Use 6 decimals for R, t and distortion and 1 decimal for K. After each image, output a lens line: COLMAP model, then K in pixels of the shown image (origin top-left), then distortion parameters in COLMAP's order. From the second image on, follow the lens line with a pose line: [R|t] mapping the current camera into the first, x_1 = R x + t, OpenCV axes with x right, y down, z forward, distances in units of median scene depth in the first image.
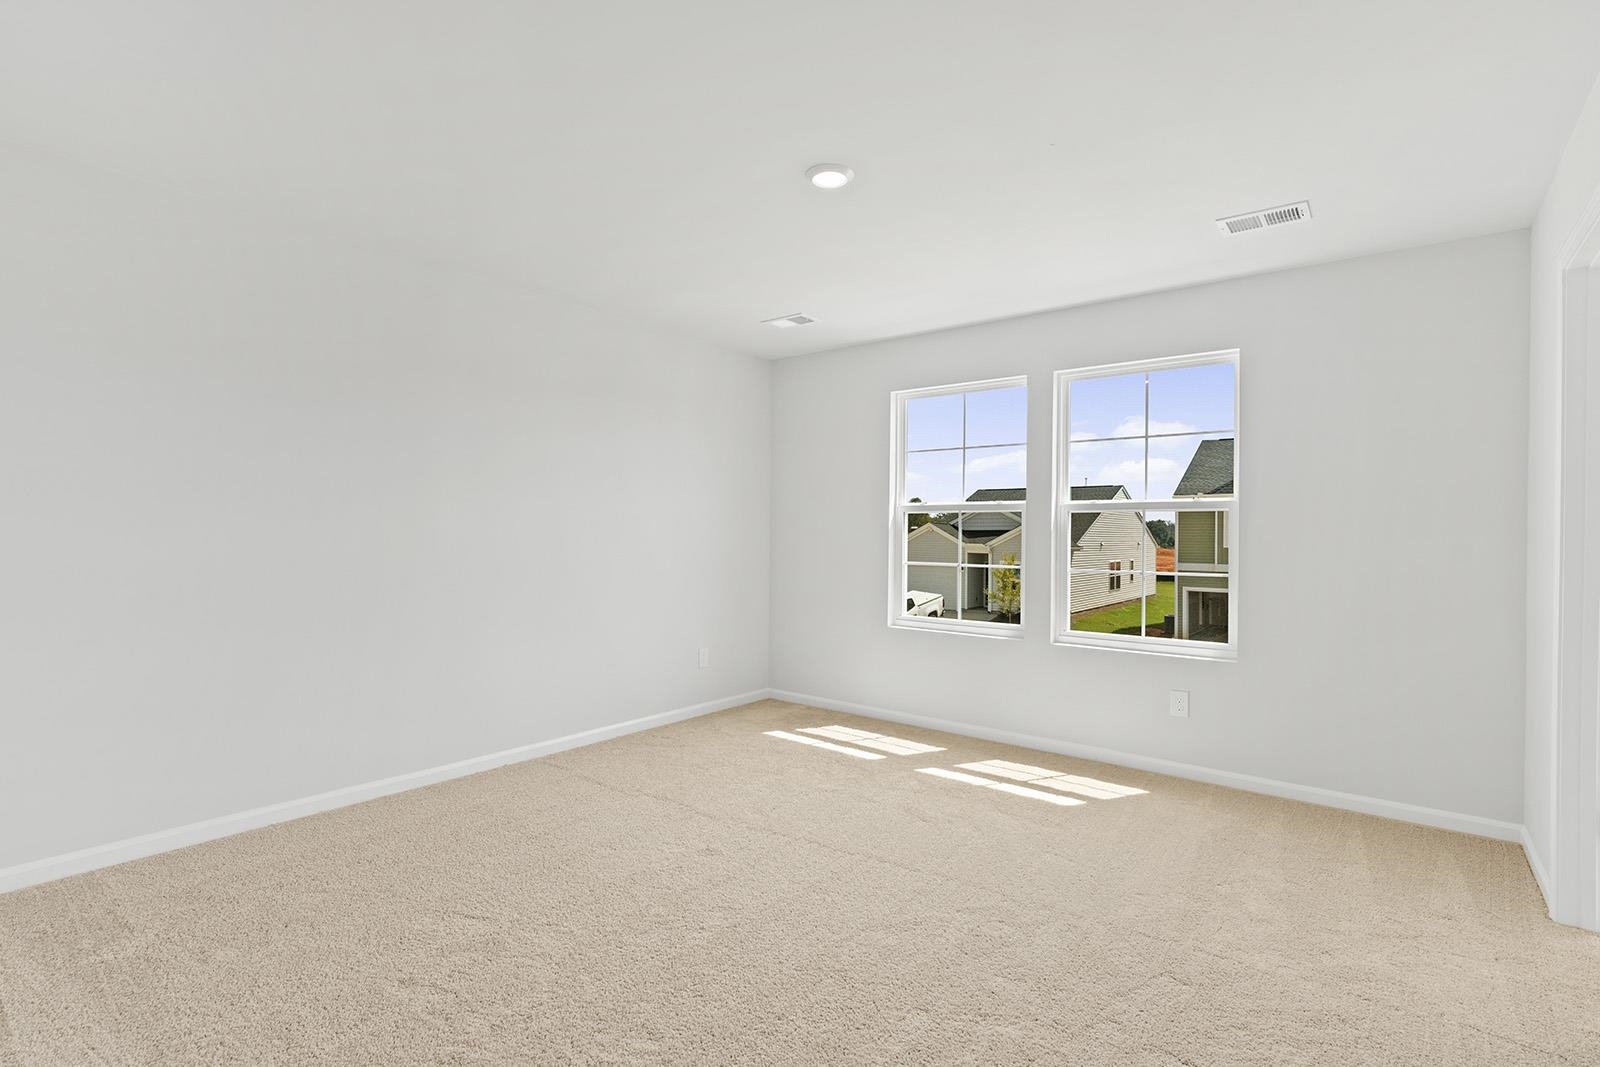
lens RADIAL K [[743.9, 0, 803.0], [0, 743.9, 513.8], [0, 0, 1]] dist [0.000525, -0.000189]
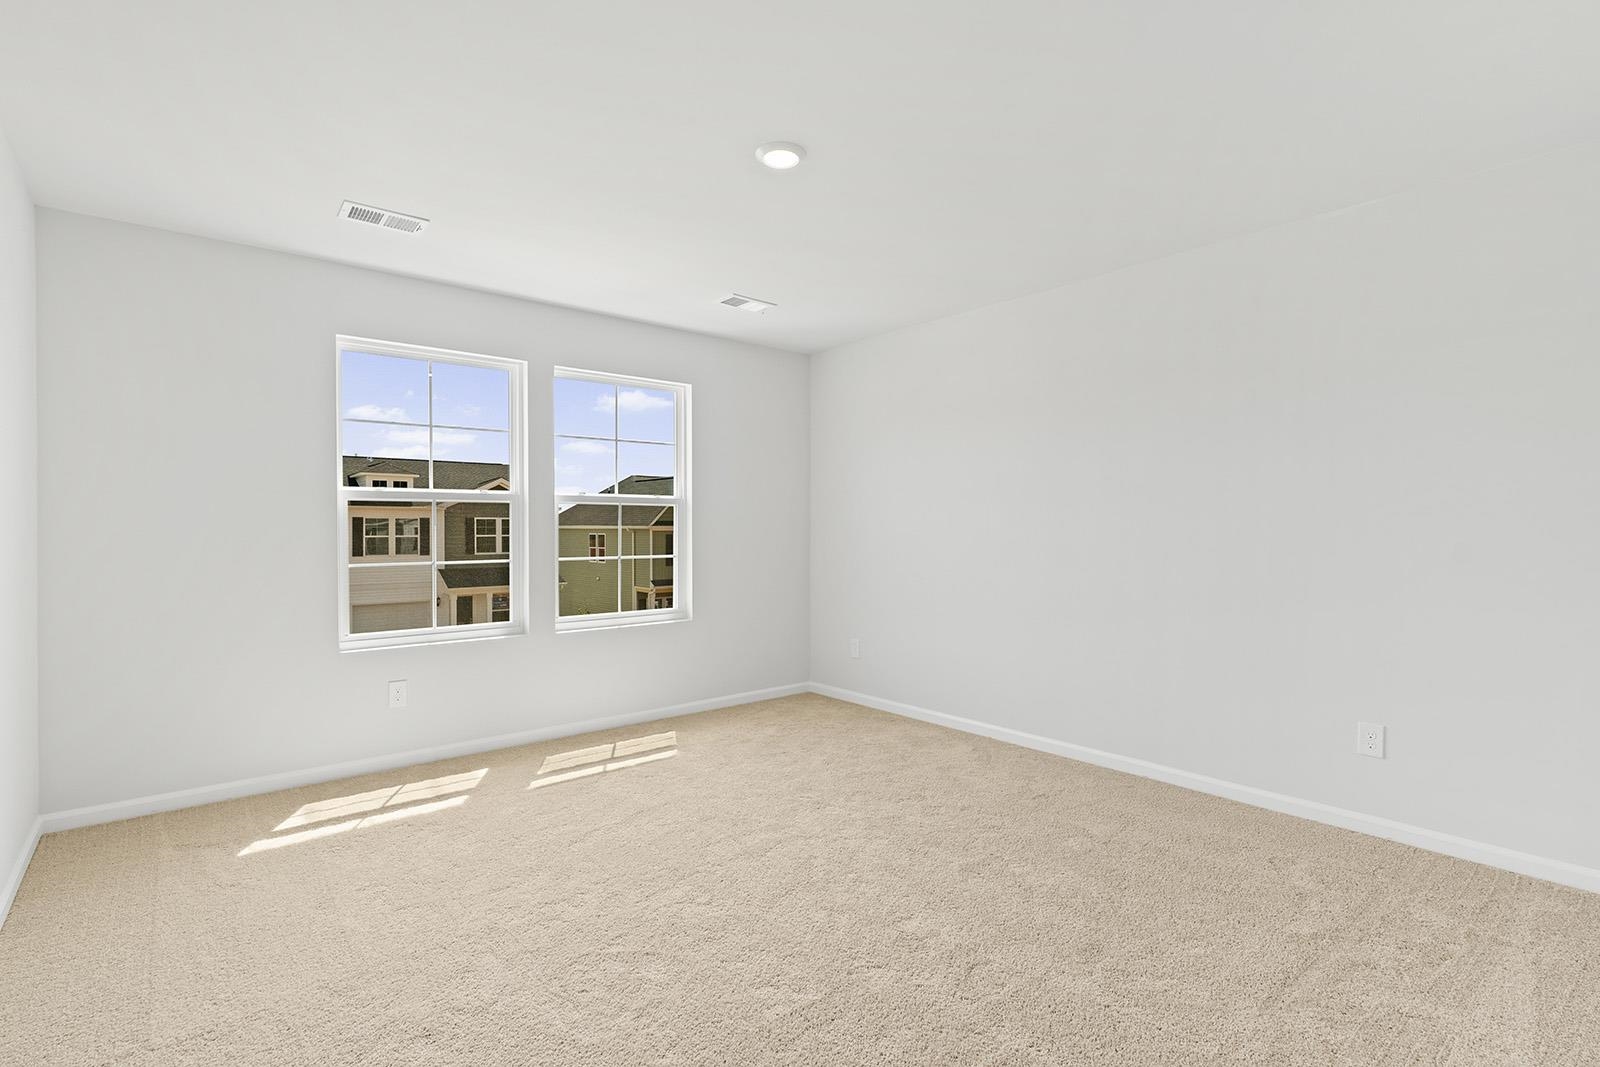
lens RADIAL K [[728.3, 0, 799.5], [0, 728.3, 543.0], [0, 0, 1]] dist [0.000172, -0.000024]
pose [[0.214858, -0.034871, 0.976022, -0.535449], [-0.018851, 0.999028, 0.039843, 0.004100], [-0.976463, -0.026959, 0.213992, 0.427484]]
